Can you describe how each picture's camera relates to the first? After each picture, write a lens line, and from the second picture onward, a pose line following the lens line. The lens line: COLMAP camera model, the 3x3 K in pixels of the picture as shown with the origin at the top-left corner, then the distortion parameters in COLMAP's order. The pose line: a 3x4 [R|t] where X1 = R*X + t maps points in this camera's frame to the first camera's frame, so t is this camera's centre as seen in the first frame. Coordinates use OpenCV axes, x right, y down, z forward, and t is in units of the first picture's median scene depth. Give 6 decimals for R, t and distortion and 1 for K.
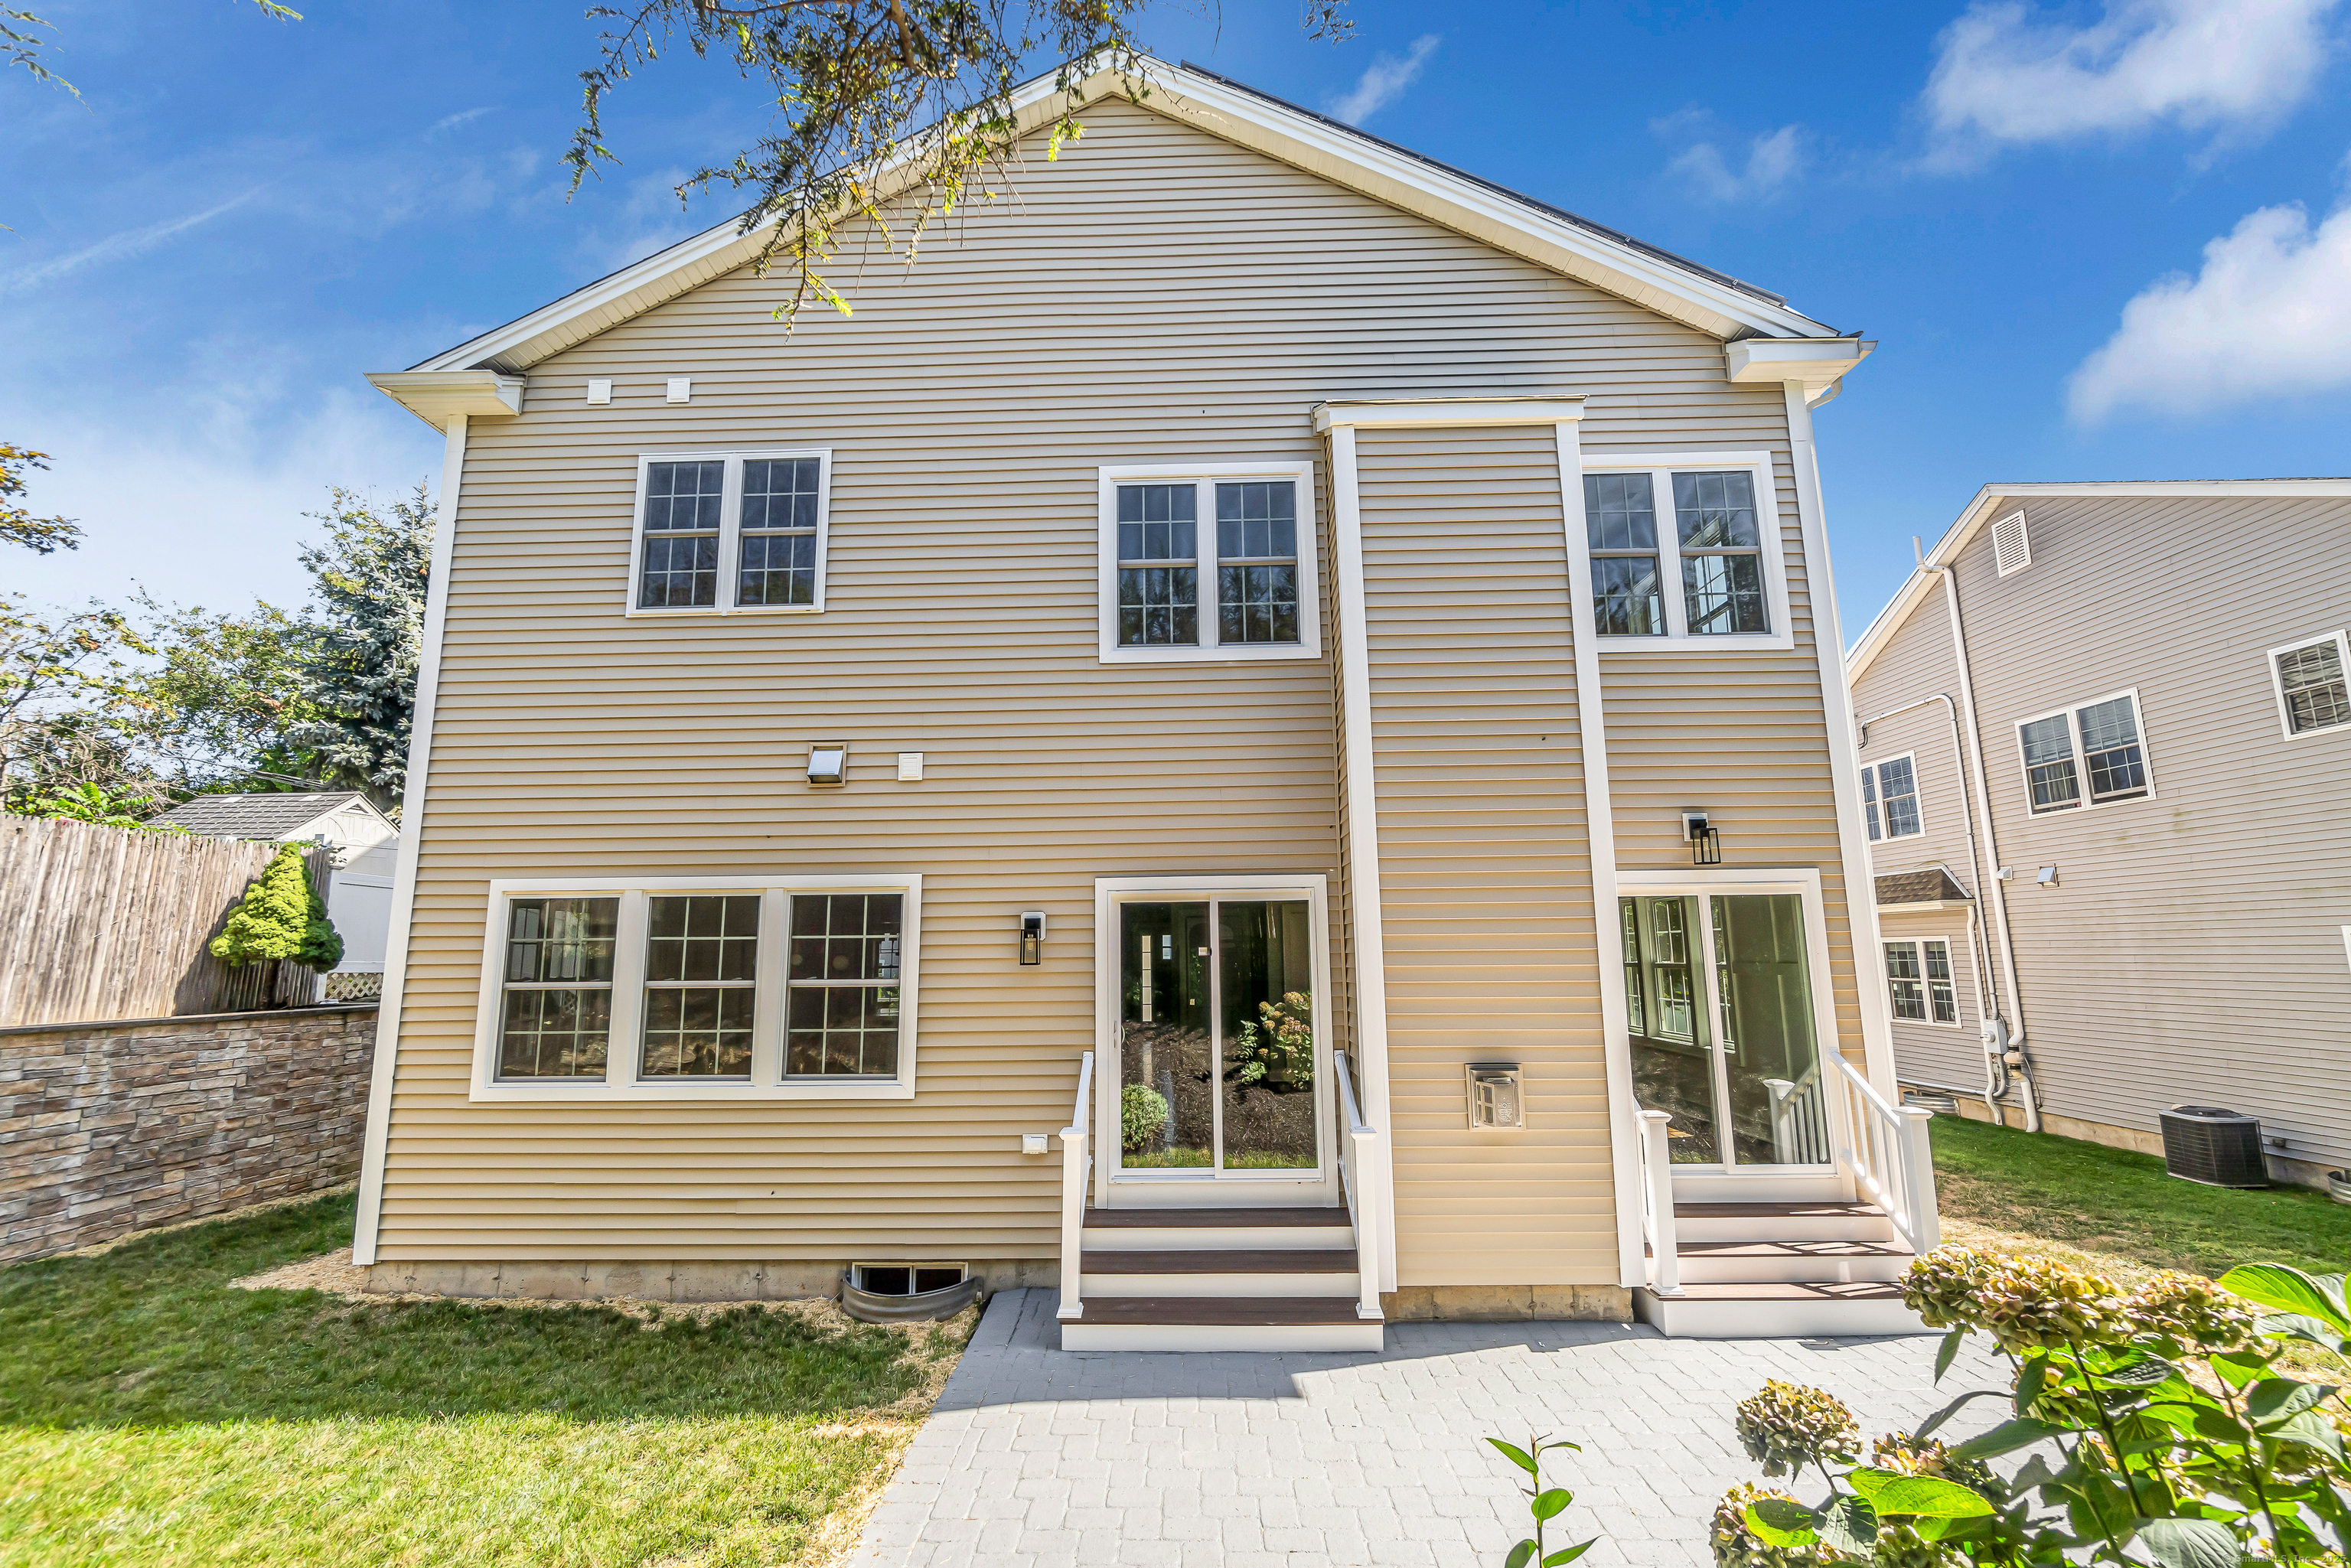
lens RADIAL K [[1024.8, 0, 1171.5], [0, 1024.8, 770.8], [0, 0, 1]] dist [-0.005893, 0.000345]
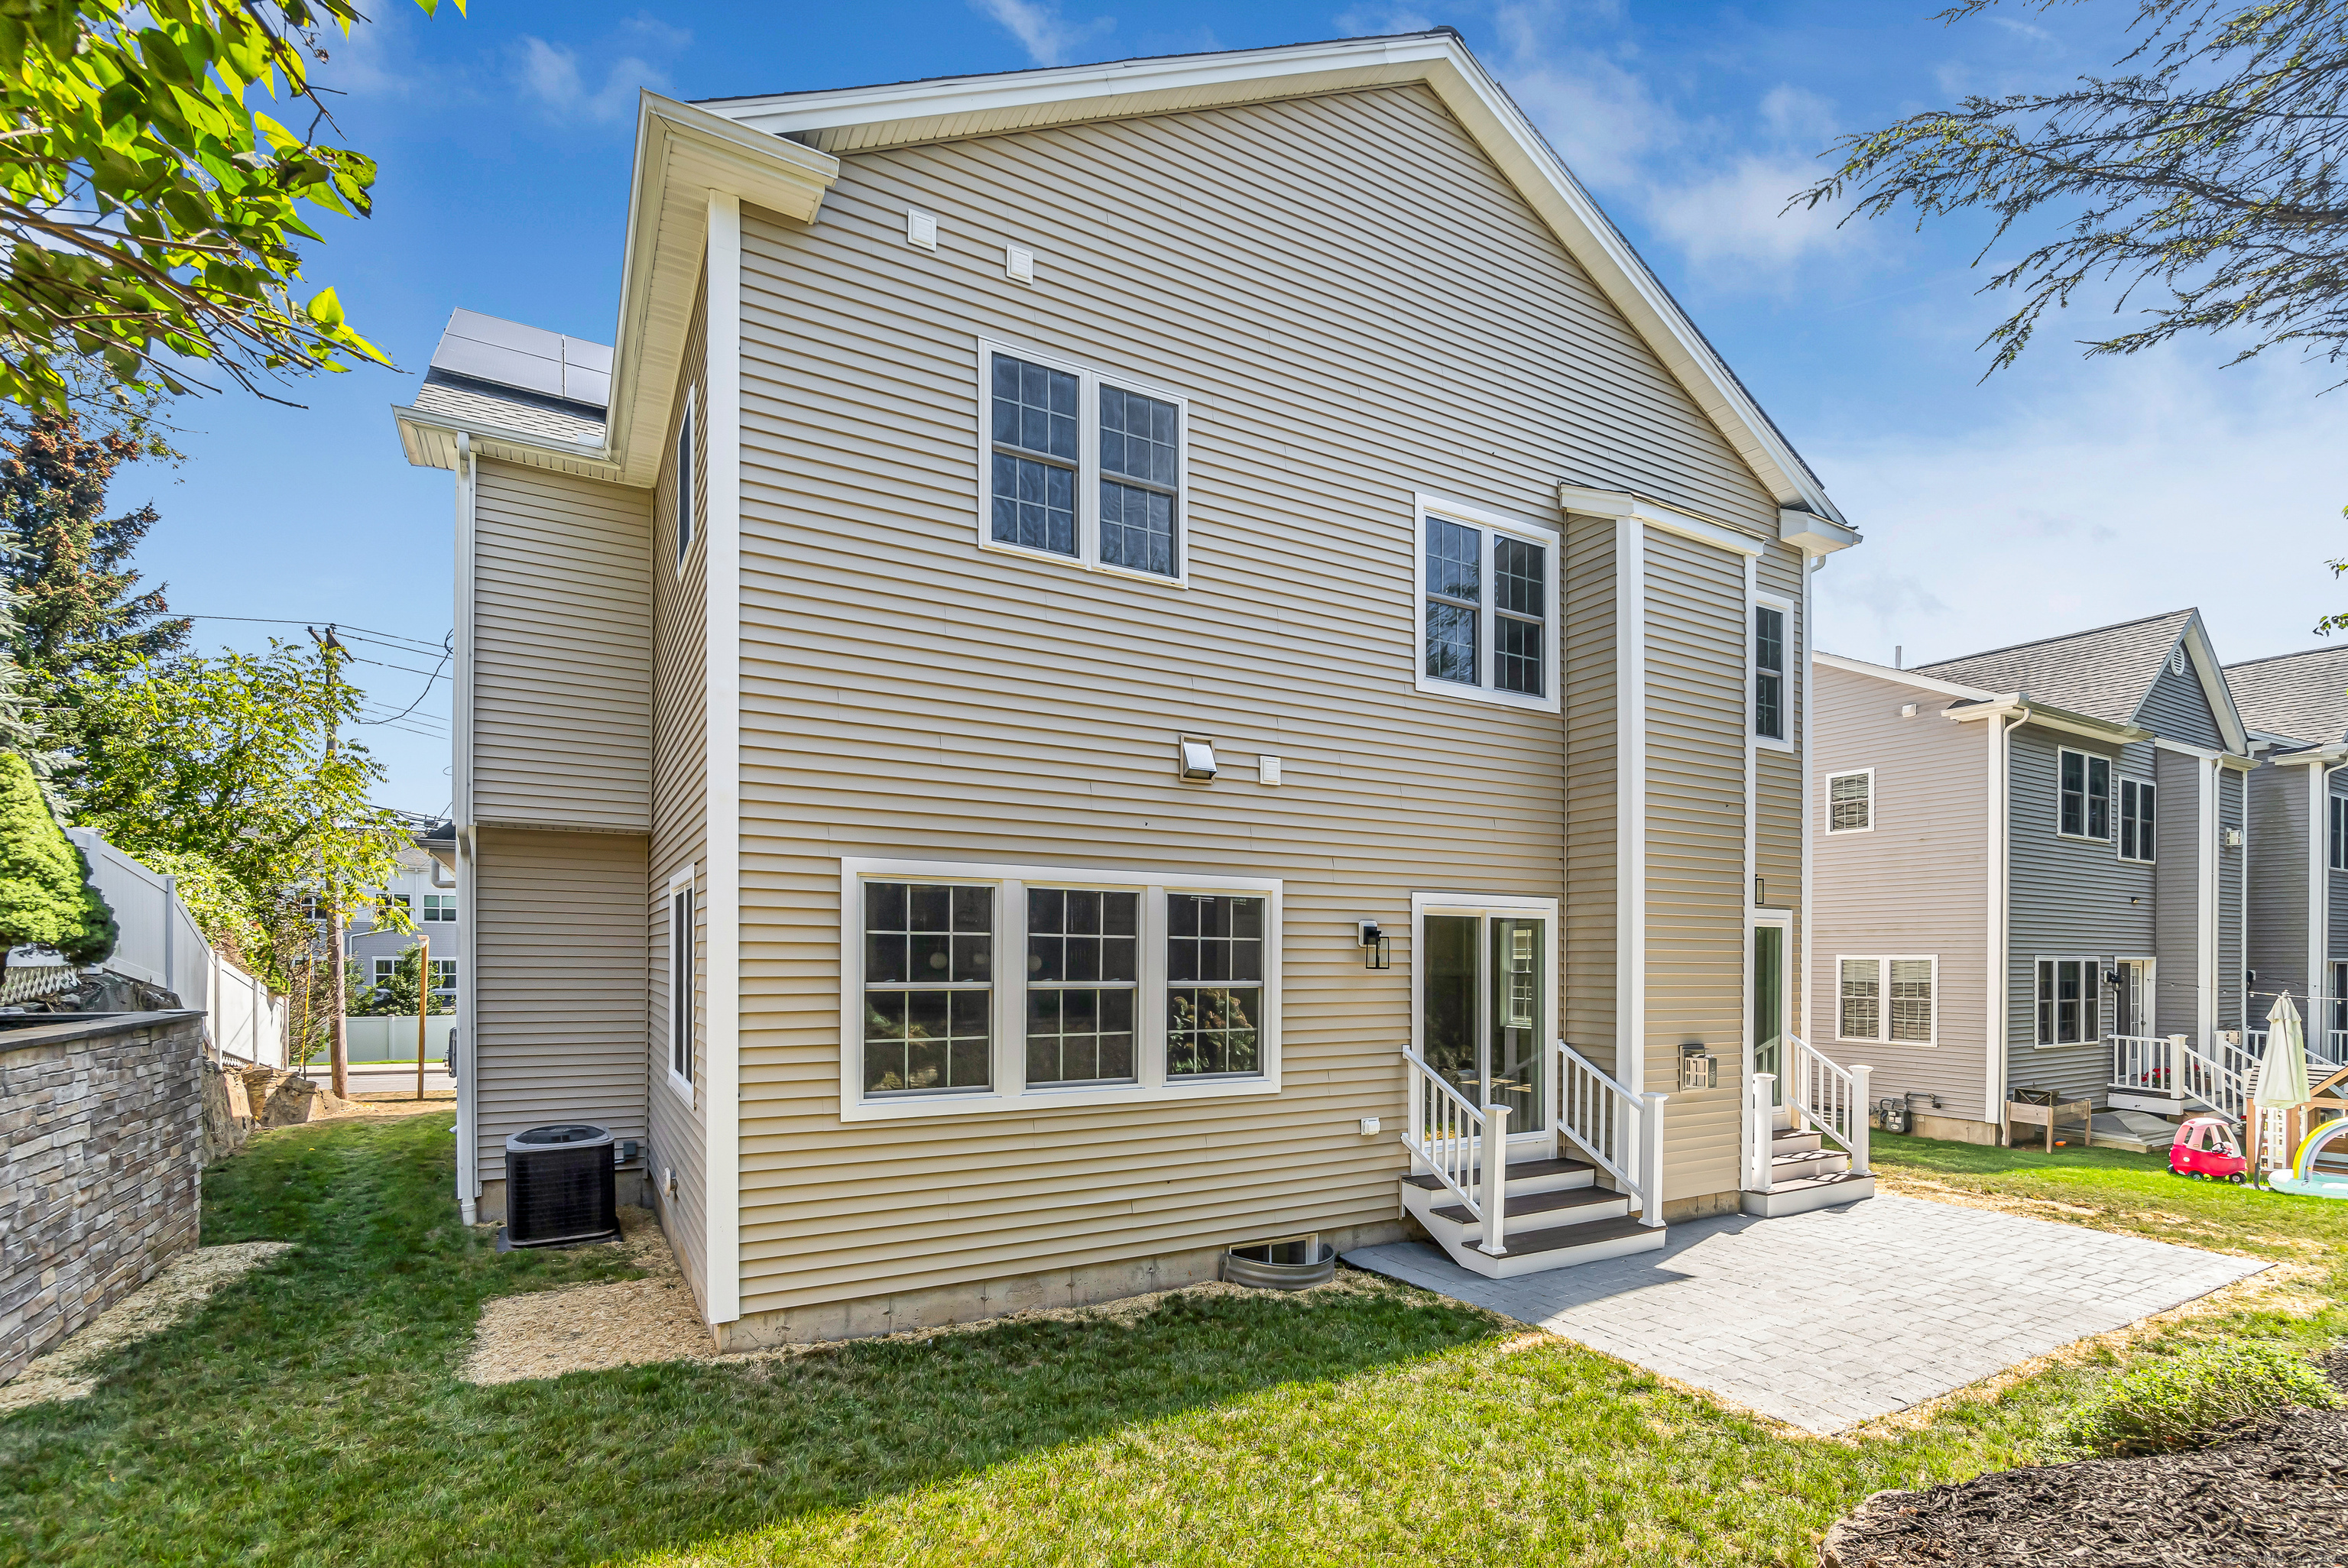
lens RADIAL K [[1097.1, 0, 1179.2], [0, 1097.1, 952.3], [0, 0, 1]] dist [-0.004997, -0.000567]
pose [[0.853024, 0.020458, 0.521471, -0.894077], [-0.108026, 0.984512, 0.138084, 0.032836], [-0.510569, -0.174121, 0.842022, 0.124874]]
